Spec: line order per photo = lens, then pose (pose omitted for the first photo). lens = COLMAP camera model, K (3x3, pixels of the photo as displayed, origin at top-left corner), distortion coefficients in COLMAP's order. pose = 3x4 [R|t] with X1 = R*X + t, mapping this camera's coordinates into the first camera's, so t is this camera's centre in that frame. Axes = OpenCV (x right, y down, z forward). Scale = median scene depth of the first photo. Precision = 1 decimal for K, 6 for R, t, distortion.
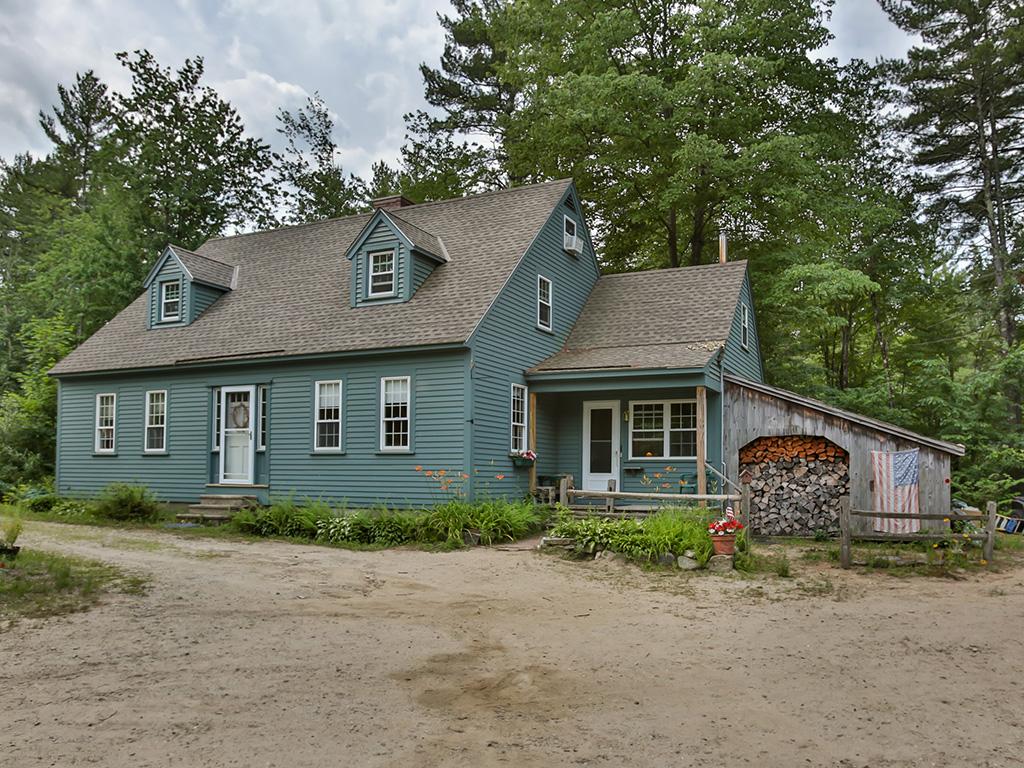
lens RADIAL K [[815.2, 0, 518.0], [0, 815.2, 436.0], [0, 0, 1]] dist [-0.007891, -0.002187]
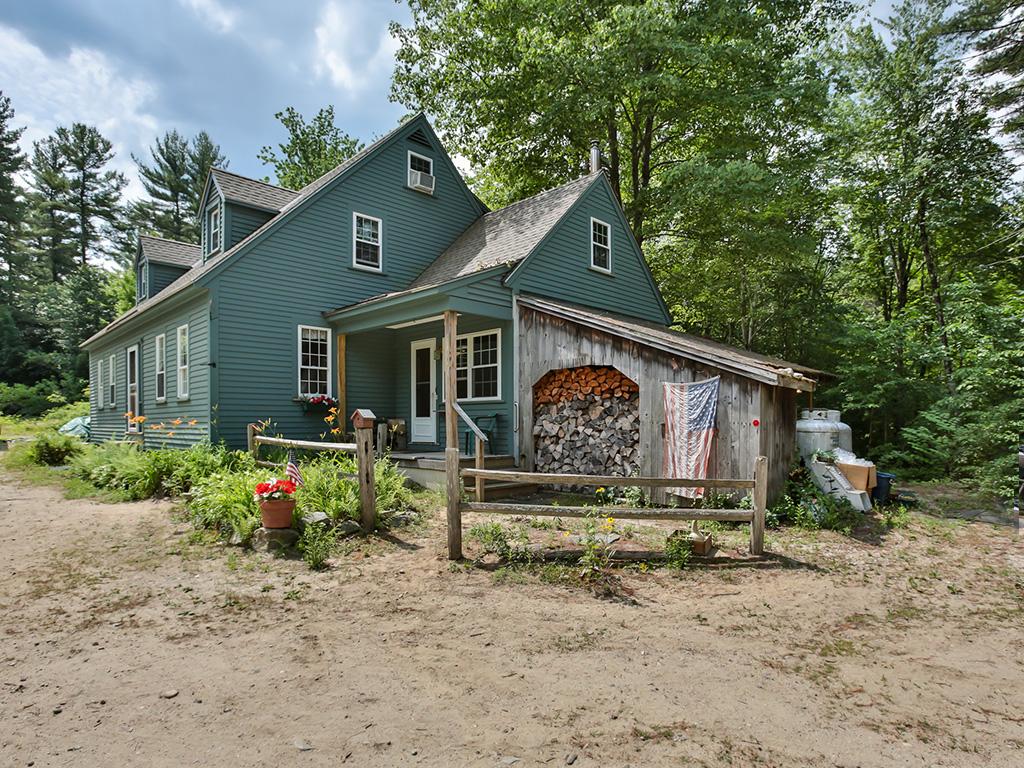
lens RADIAL K [[569.6, 0, 525.3], [0, 569.6, 411.0], [0, 0, 1]] dist [-0.026417, 0.009237]
pose [[0.937469, -0.016403, -0.347682, 0.472846], [0.029971, 0.998983, 0.033680, 0.021739], [0.346776, -0.041995, 0.937007, 0.458509]]
